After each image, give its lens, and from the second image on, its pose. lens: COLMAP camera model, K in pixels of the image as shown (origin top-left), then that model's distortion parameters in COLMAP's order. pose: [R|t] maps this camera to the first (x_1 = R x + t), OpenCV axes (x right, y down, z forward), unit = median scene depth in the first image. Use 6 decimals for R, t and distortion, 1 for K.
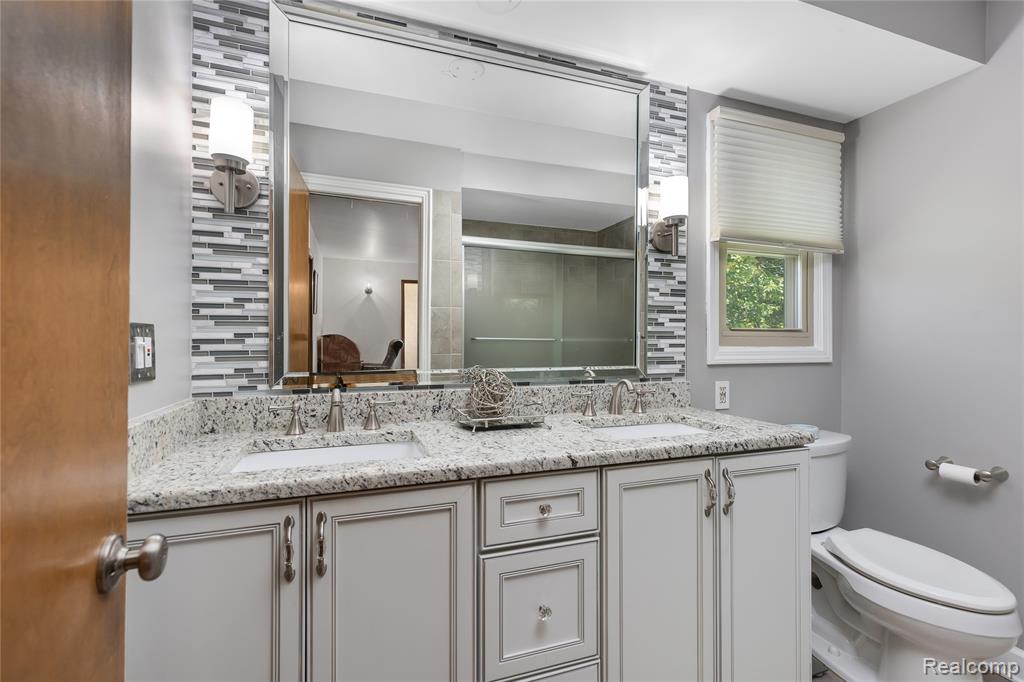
lens RADIAL K [[464.8, 0, 517.4], [0, 464.8, 338.6], [0, 0, 1]] dist [0.004469, 0.001271]
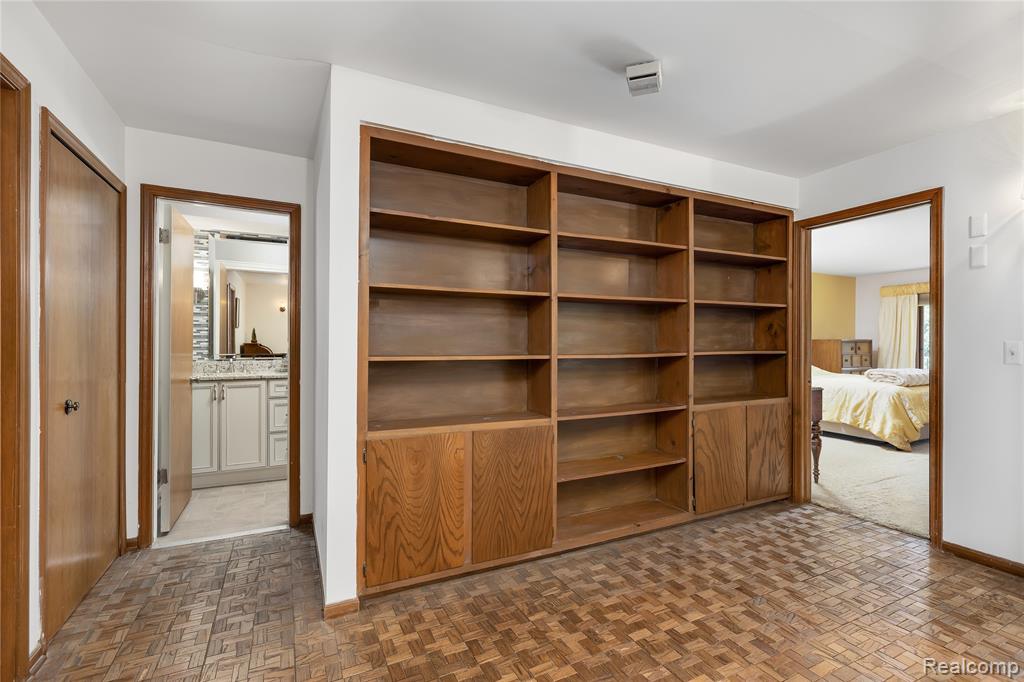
lens RADIAL K [[464.8, 0, 513.9], [0, 464.8, 342.1], [0, 0, 1]] dist [0.004469, 0.001271]
pose [[0.994236, -0.001573, 0.107198, 1.171246], [0.001858, 0.999995, -0.002555, 0.007014], [-0.107194, 0.002739, 0.994234, -2.330875]]
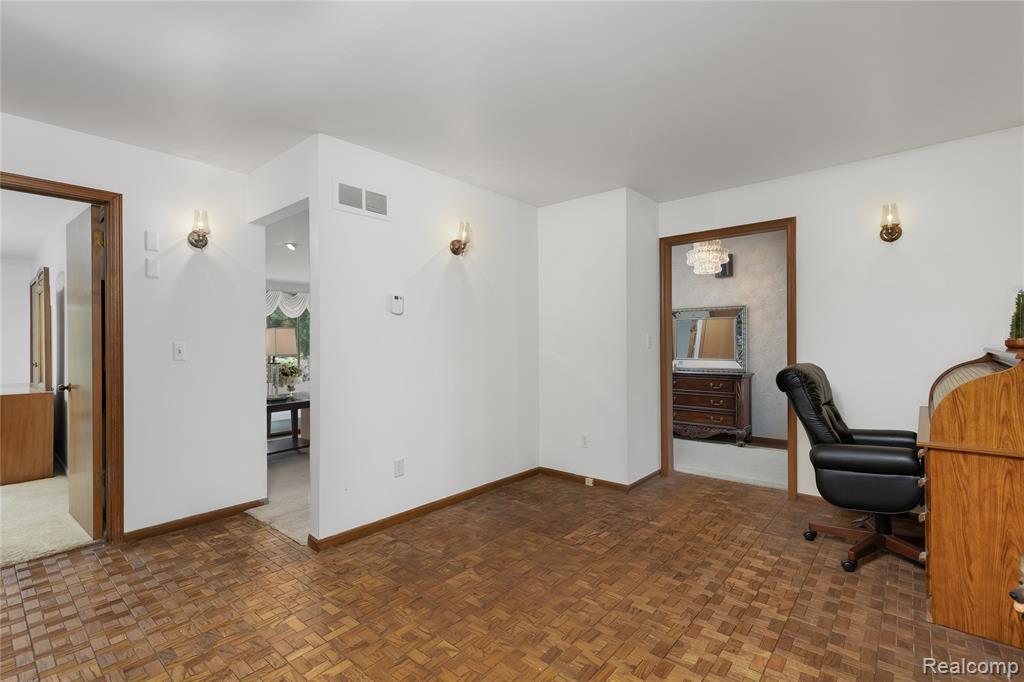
lens RADIAL K [[464.8, 0, 516.8], [0, 464.8, 341.6], [0, 0, 1]] dist [0.004469, 0.001271]
pose [[-0.489862, 0.003791, 0.871792, 0.525507], [0.006595, 0.999978, -0.000643, 0.012433], [-0.871775, 0.005434, -0.489876, -1.036740]]
